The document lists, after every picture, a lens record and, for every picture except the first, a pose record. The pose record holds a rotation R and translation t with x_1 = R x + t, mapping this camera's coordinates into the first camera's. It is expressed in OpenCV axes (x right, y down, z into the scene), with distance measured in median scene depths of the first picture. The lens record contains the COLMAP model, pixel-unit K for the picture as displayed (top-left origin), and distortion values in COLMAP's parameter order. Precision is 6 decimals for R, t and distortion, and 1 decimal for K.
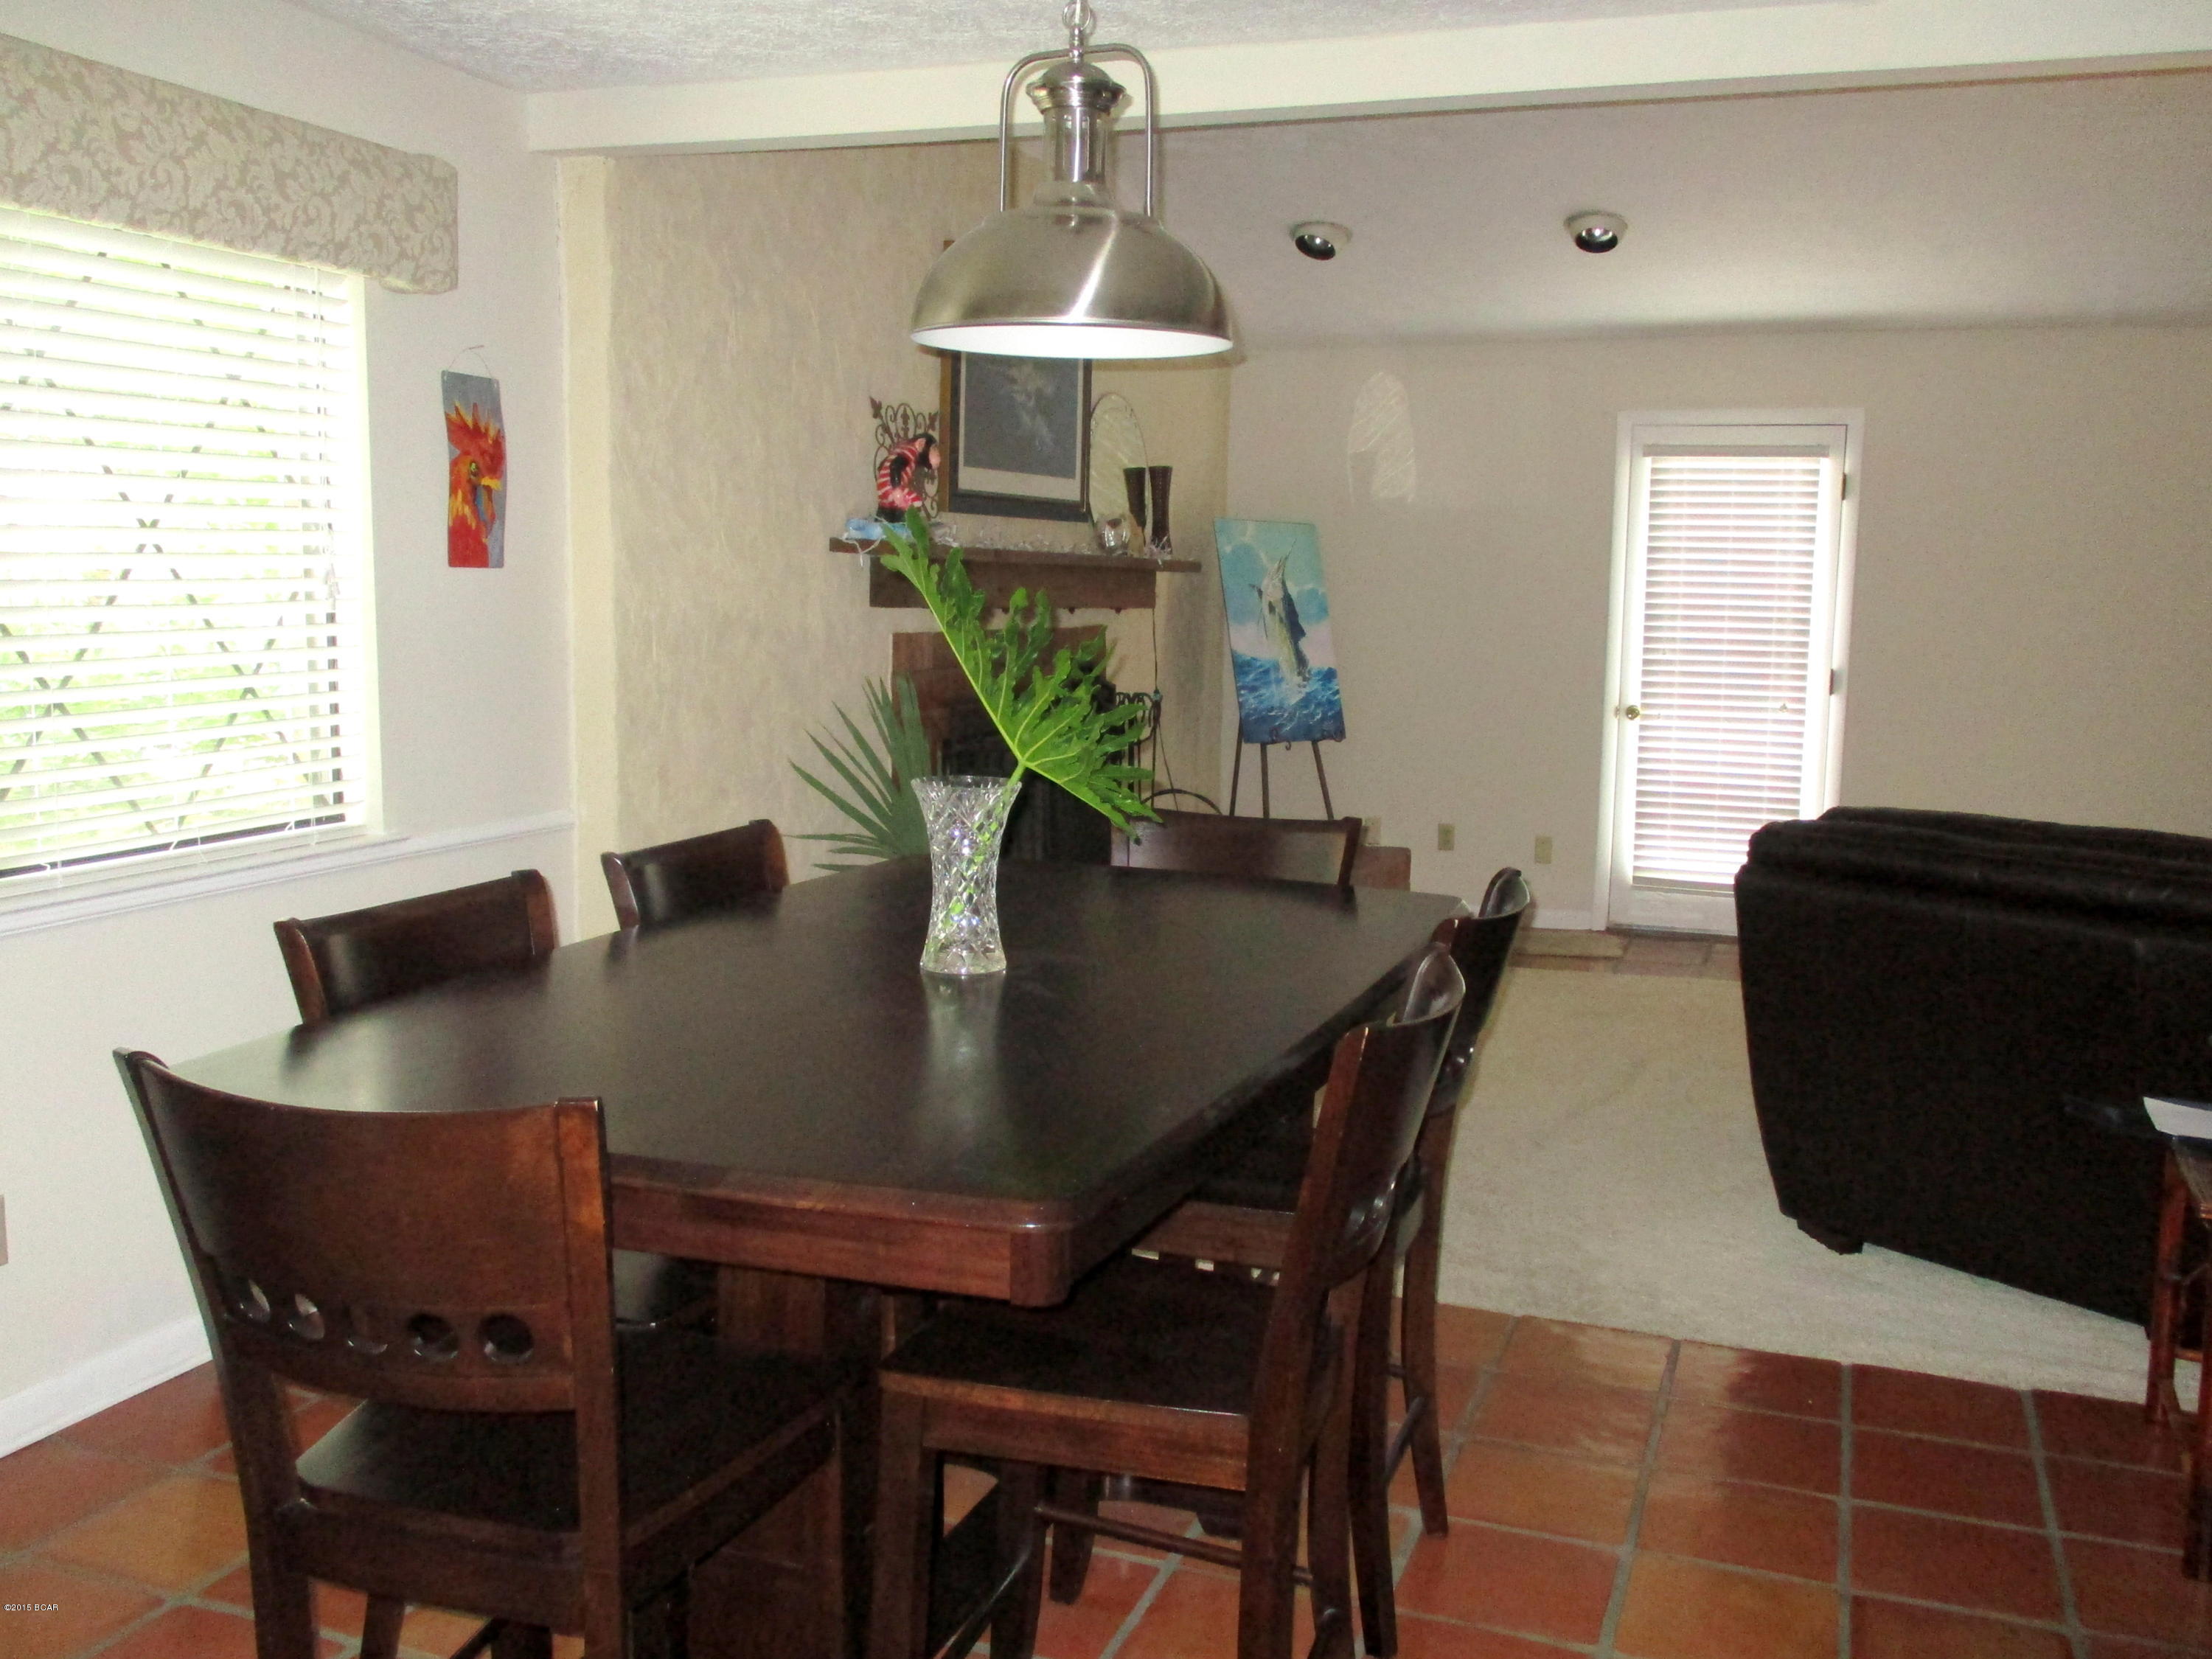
lens RADIAL K [[2004.9, 0, 1106.0], [0, 2004.9, 829.5], [0, 0, 1]] dist [0.010177, 0.008733]
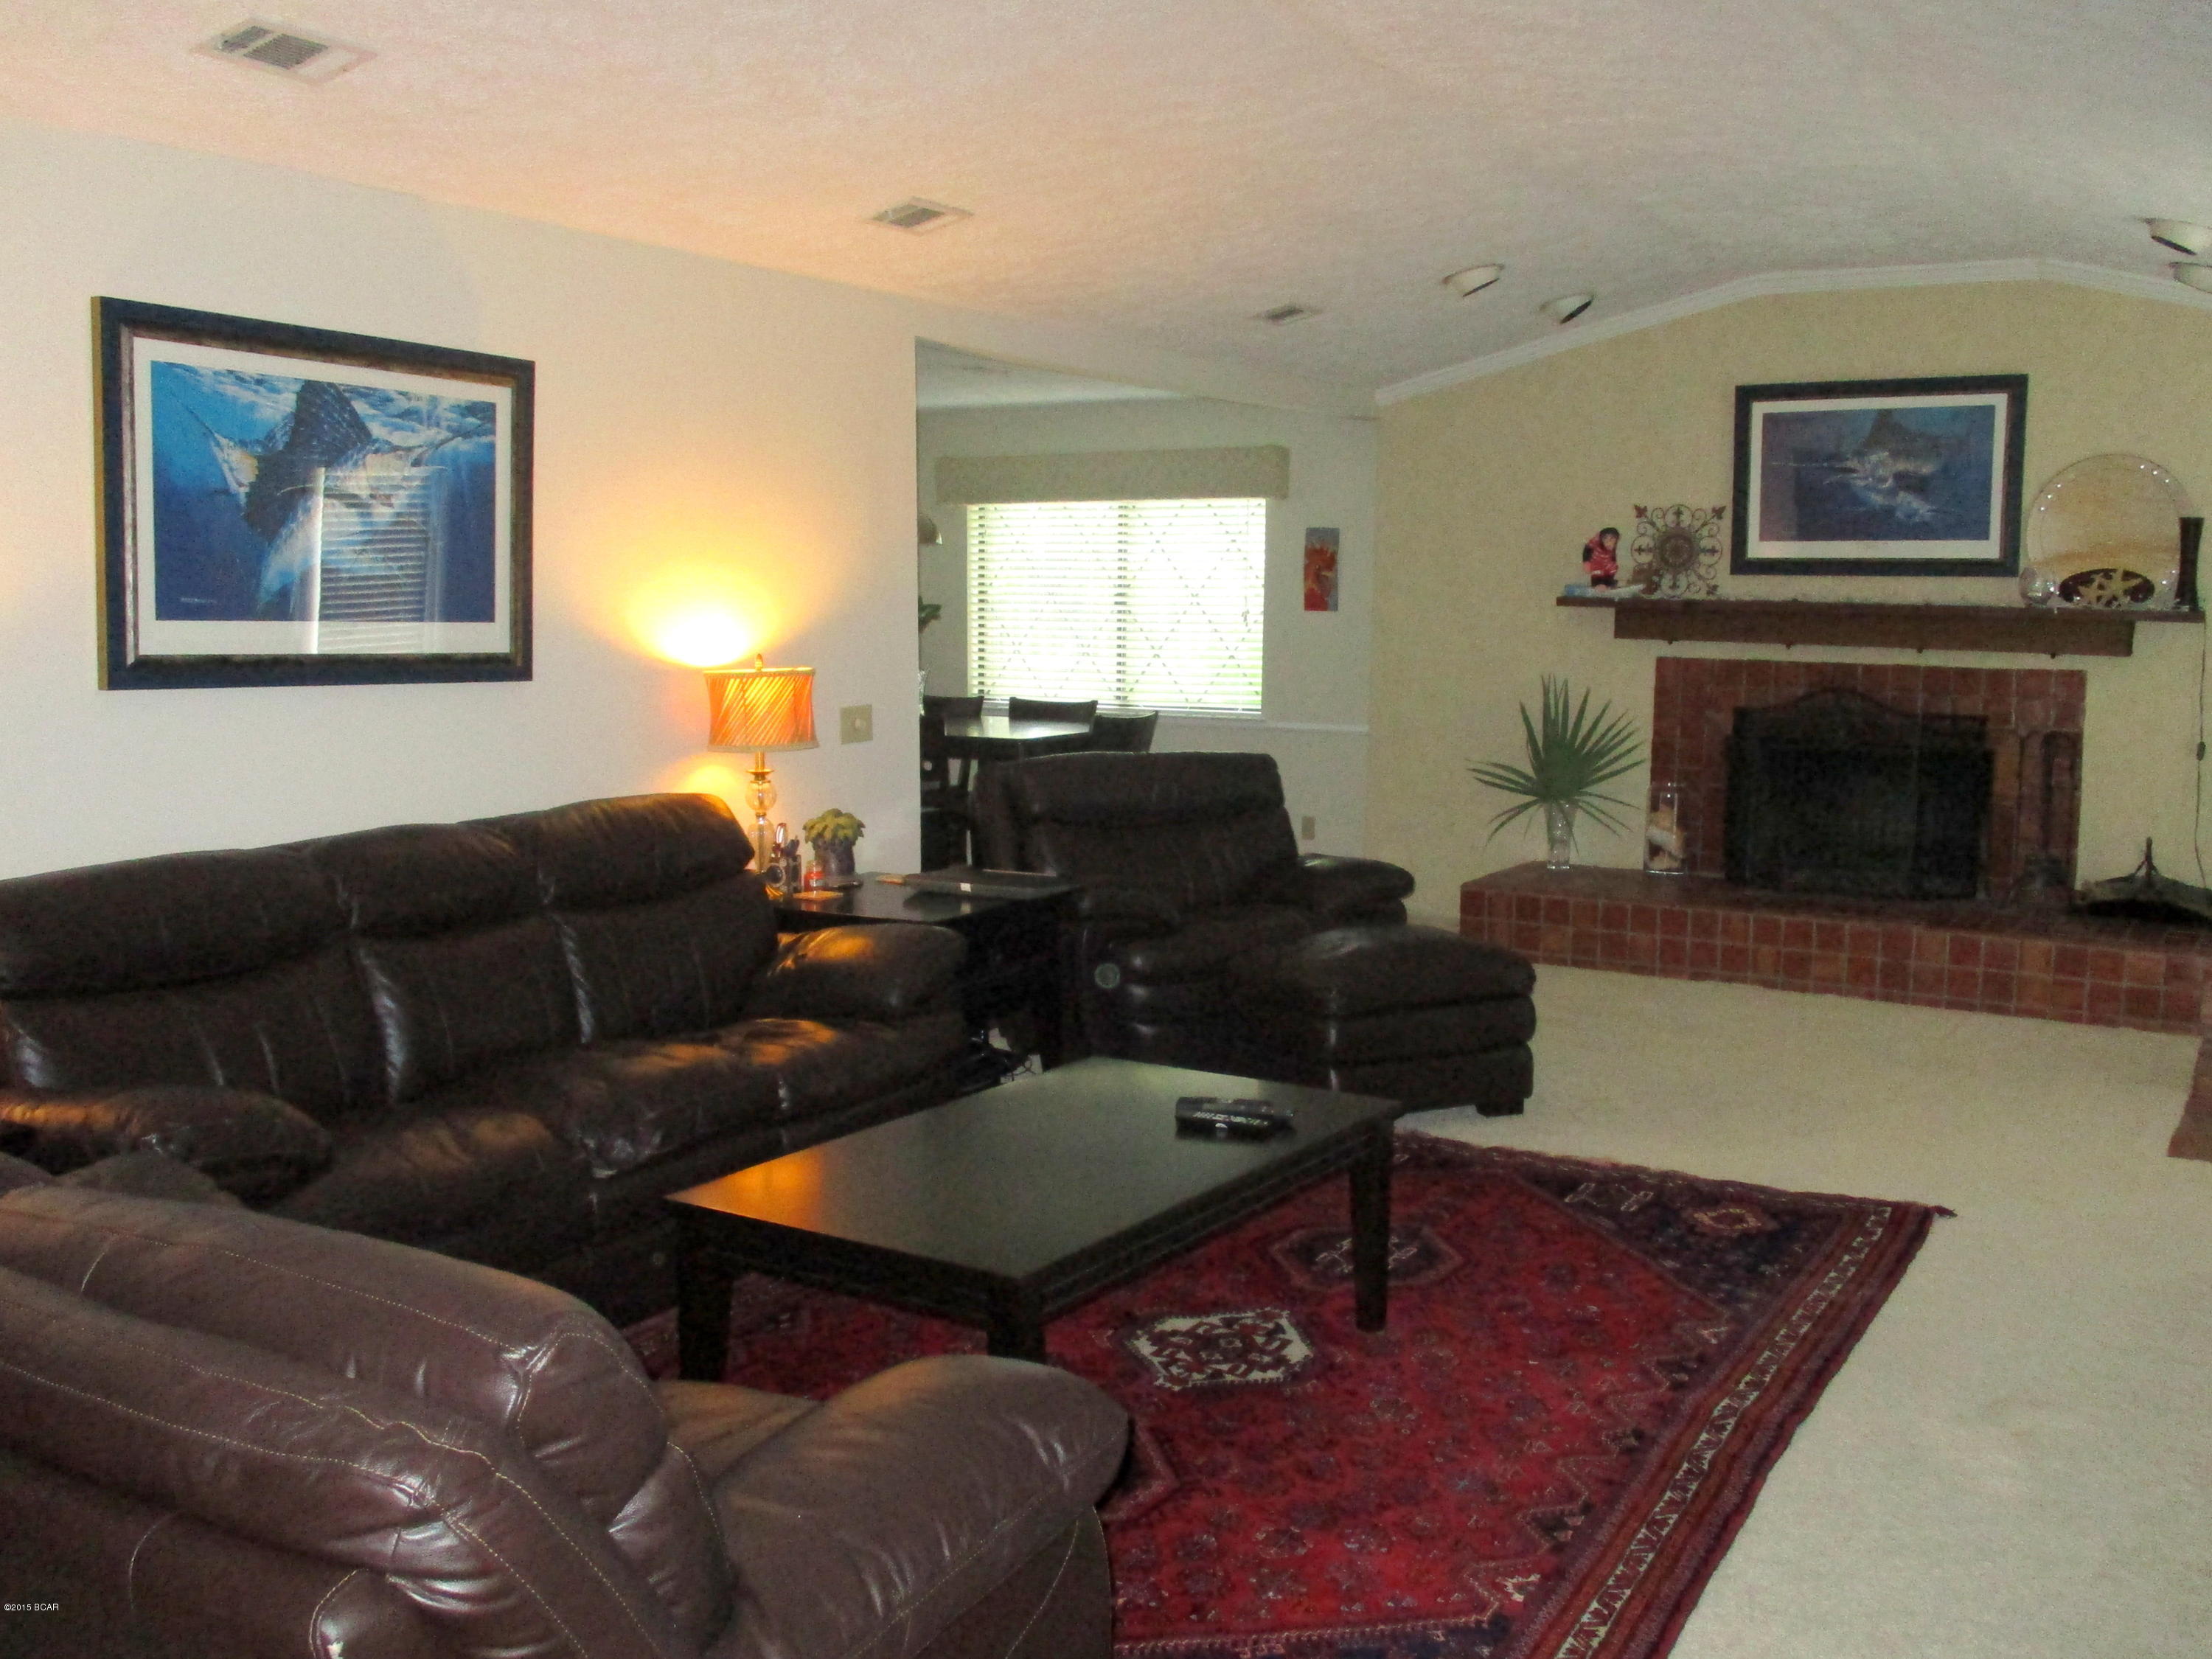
lens RADIAL K [[2010.0, 0, 1099.8], [0, 2010.0, 824.9], [0, 0, 1]] dist [-0.023864, 0.006622]
pose [[-0.192109, 0.093624, -0.976898, 1.062163], [-0.140420, 0.982574, 0.121782, -0.070616], [0.971276, 0.160571, -0.175614, 0.630678]]
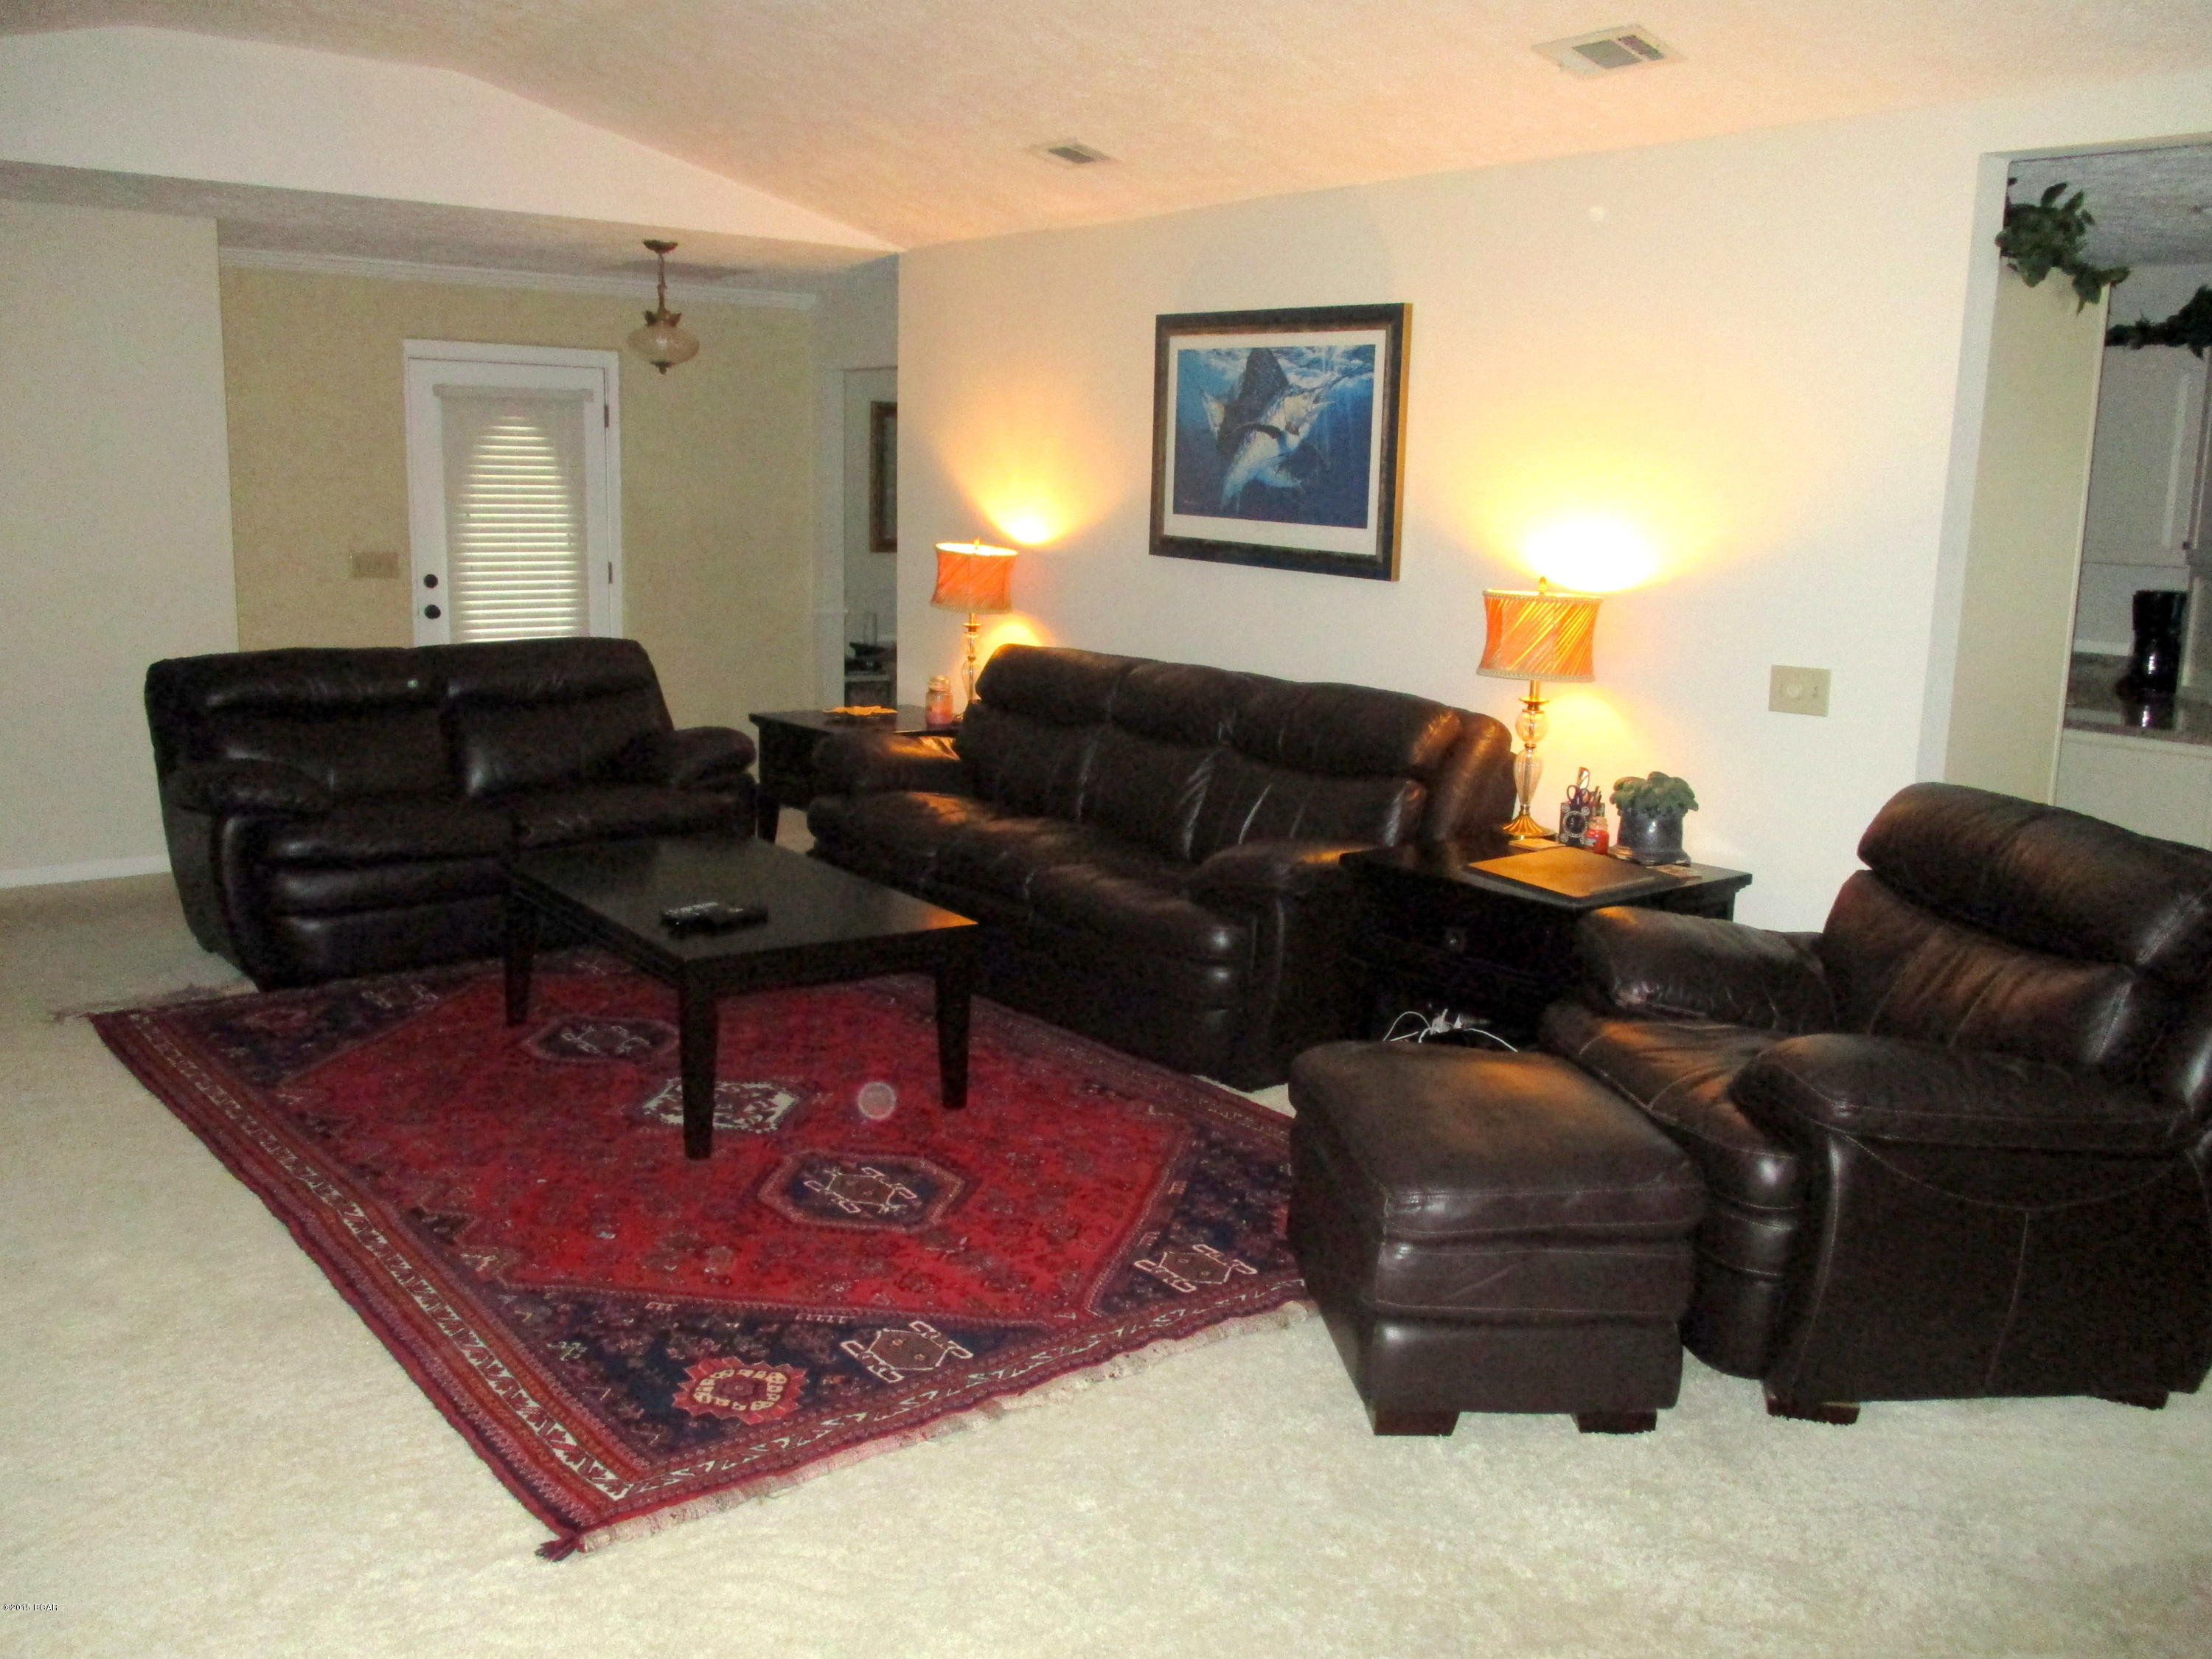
lens RADIAL K [[1909.9, 0, 1120.2], [0, 1909.9, 794.4], [0, 0, 1]] dist [0.004071, -0.009643]
pose [[-0.853773, -0.128244, 0.504605, 0.177181], [0.024585, 0.958178, 0.285117, -0.141926], [-0.520065, 0.255830, -0.814913, 0.988681]]
